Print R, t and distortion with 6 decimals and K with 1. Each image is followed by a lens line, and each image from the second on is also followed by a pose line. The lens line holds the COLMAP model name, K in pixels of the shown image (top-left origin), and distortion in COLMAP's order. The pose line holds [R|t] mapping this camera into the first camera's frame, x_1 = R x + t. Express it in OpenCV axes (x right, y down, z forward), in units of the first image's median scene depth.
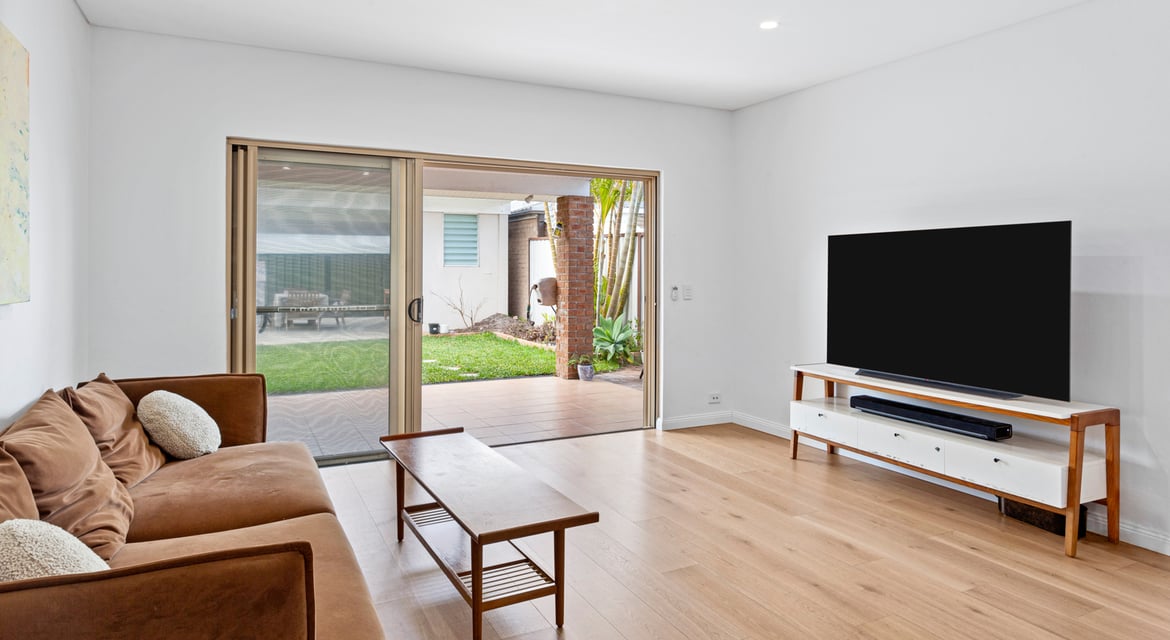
lens RADIAL K [[681.1, 0, 569.5], [0, 681.1, 259.6], [0, 0, 1]] dist [-0.011826, 0.002705]
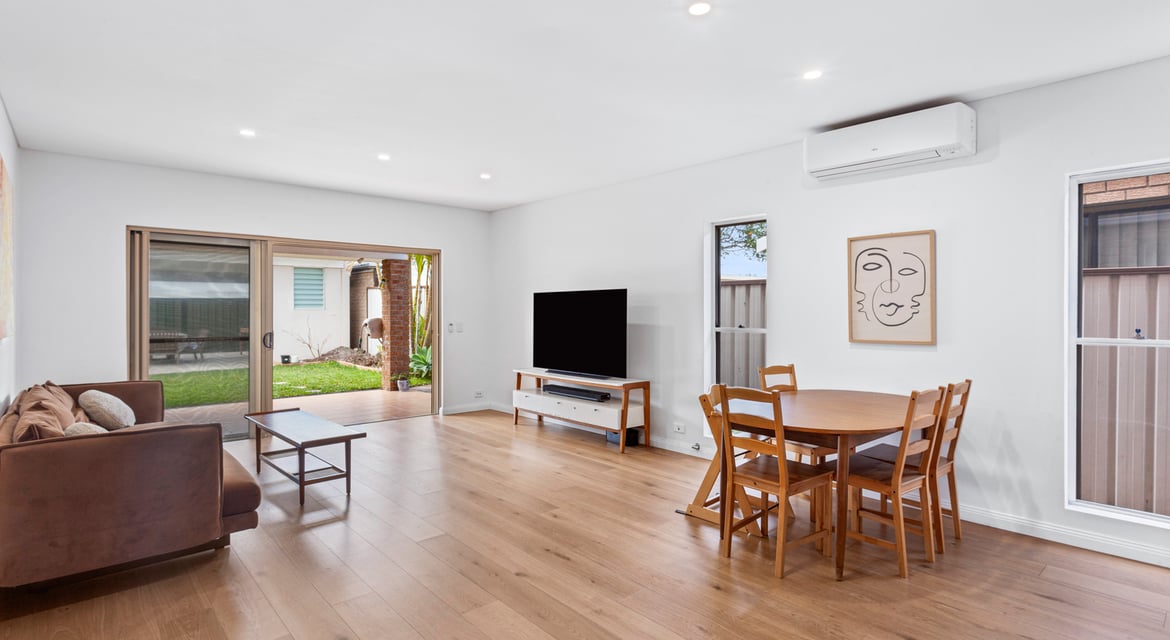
lens RADIAL K [[578.2, 0, 580.4], [0, 578.2, 311.5], [0, 0, 1]] dist [-0.002992, 0.001994]
pose [[0.963451, -0.003164, 0.267866, 0.097379], [-0.001317, 0.999862, 0.016549, -0.011996], [-0.267881, -0.016297, 0.963314, -0.416411]]
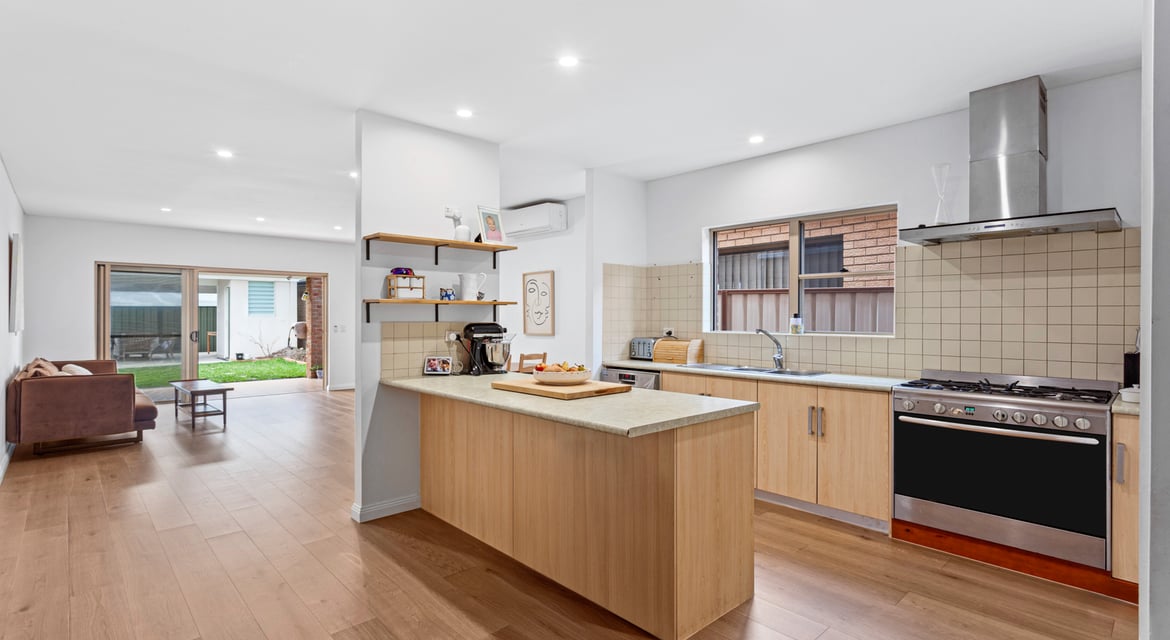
lens RADIAL K [[578.2, 0, 590.9], [0, 578.2, 315.7], [0, 0, 1]] dist [-0.002992, 0.001994]
pose [[0.958608, -0.002153, 0.284720, 0.468720], [-0.001496, 0.999920, 0.012597, -0.019123], [-0.284725, -0.012501, 0.958528, -1.156897]]
